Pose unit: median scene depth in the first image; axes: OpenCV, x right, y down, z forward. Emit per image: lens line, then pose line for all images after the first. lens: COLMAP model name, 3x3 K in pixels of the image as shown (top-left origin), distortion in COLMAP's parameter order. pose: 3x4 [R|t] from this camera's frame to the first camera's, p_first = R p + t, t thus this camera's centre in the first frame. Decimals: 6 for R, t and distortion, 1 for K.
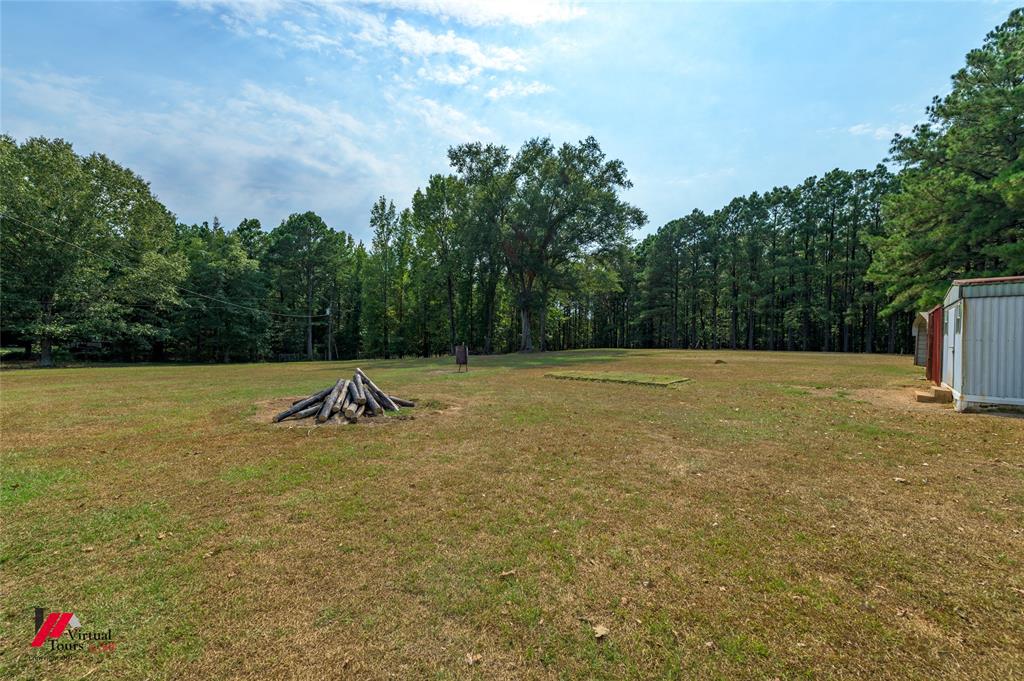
lens RADIAL K [[395.9, 0, 512.2], [0, 395.9, 352.9], [0, 0, 1]] dist [0.001800, 0.000468]
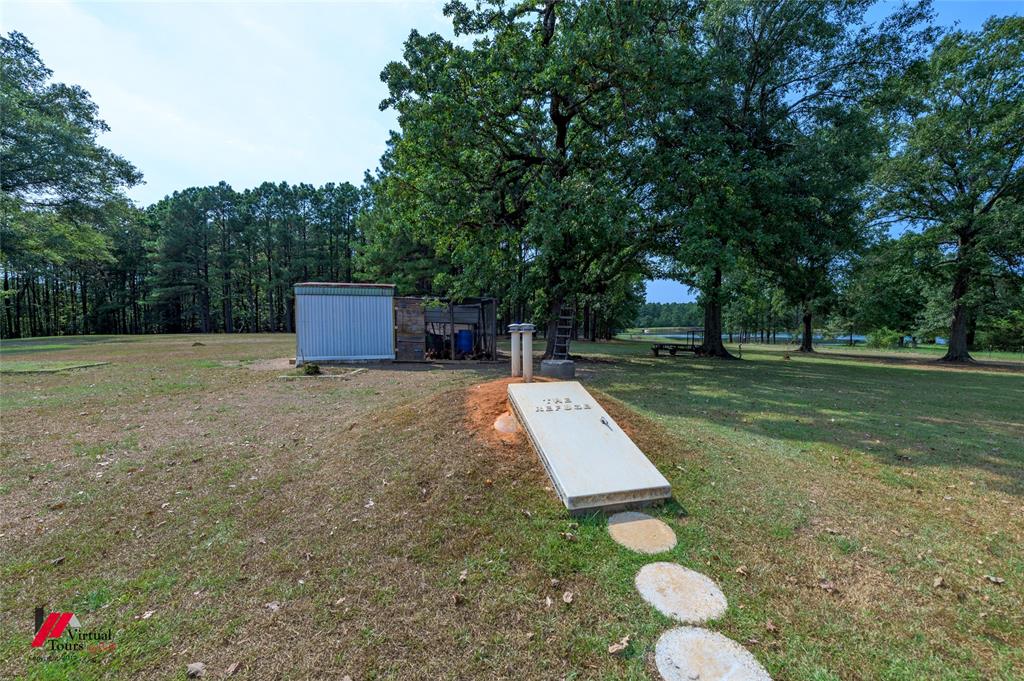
lens RADIAL K [[395.9, 0, 512.2], [0, 395.9, 352.9], [0, 0, 1]] dist [0.001800, 0.000468]
pose [[0.555742, -0.067934, 0.828575, 0.047486], [0.031364, 0.997659, 0.060760, 0.002901], [-0.830763, -0.007779, 0.556572, -0.097452]]
